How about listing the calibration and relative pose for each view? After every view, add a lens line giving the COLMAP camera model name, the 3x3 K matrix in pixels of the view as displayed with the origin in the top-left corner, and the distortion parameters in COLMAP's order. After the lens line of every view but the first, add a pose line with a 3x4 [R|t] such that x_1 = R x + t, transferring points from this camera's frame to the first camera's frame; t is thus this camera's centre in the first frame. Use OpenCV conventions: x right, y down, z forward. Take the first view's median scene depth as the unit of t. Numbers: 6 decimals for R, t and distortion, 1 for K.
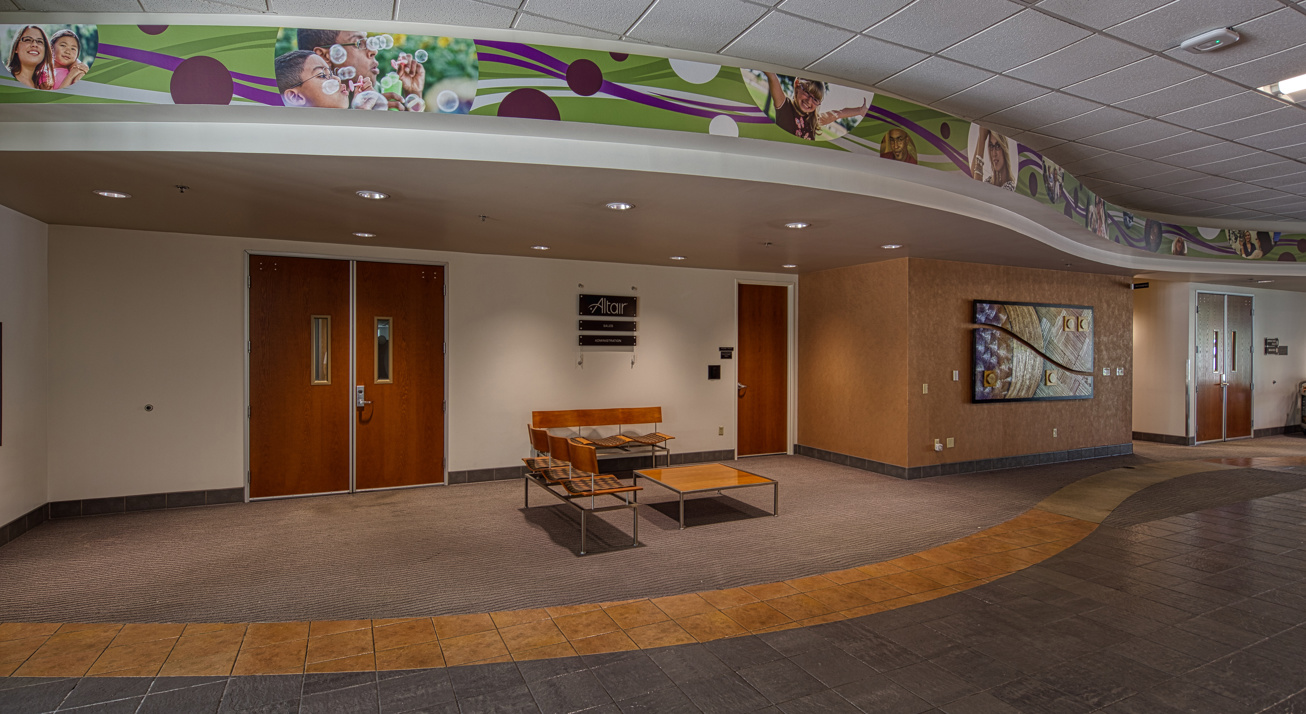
lens RADIAL K [[624.9, 0, 650.2], [0, 624.9, 359.8], [0, 0, 1]] dist [-0.002467, -0.000483]
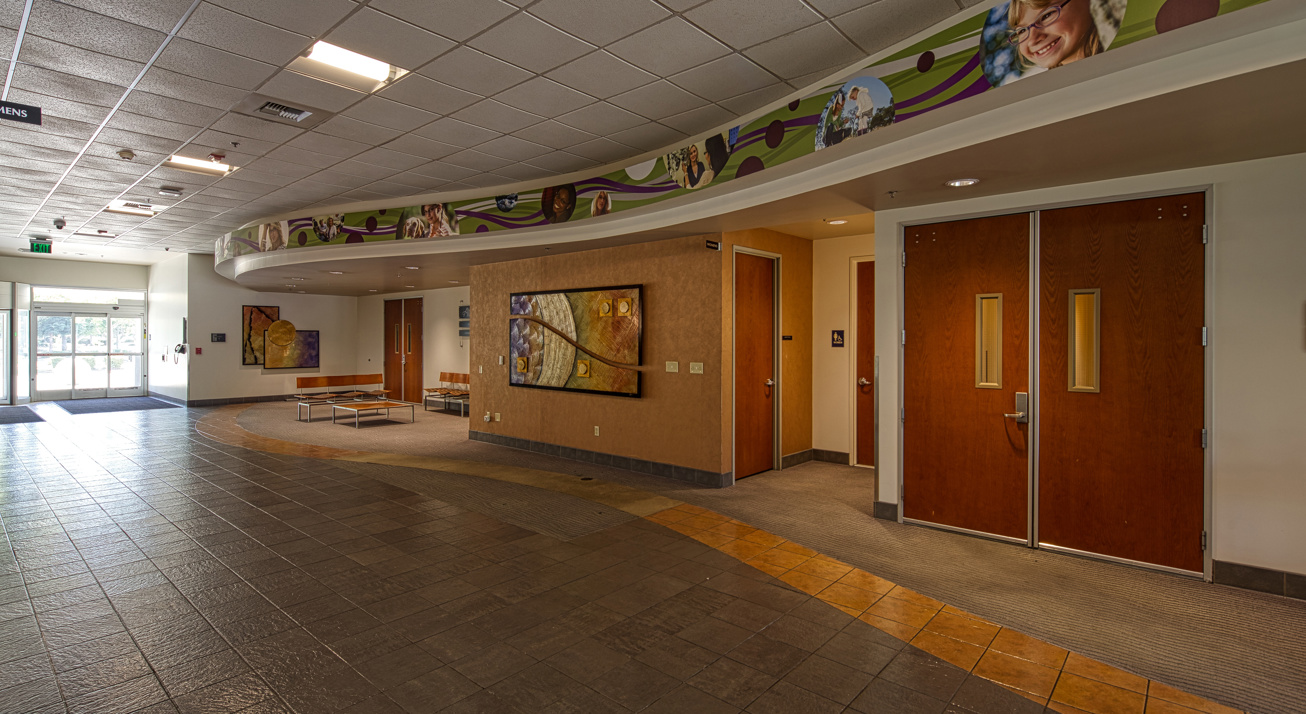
lens RADIAL K [[624.9, 0, 652.7], [0, 624.9, 343.4], [0, 0, 1]] dist [-0.002467, -0.000483]
pose [[0.397910, 0.006214, -0.917404, 1.575405], [-0.015882, 0.999874, -0.000117, -0.010056], [0.917287, 0.014617, 0.397958, 0.750755]]
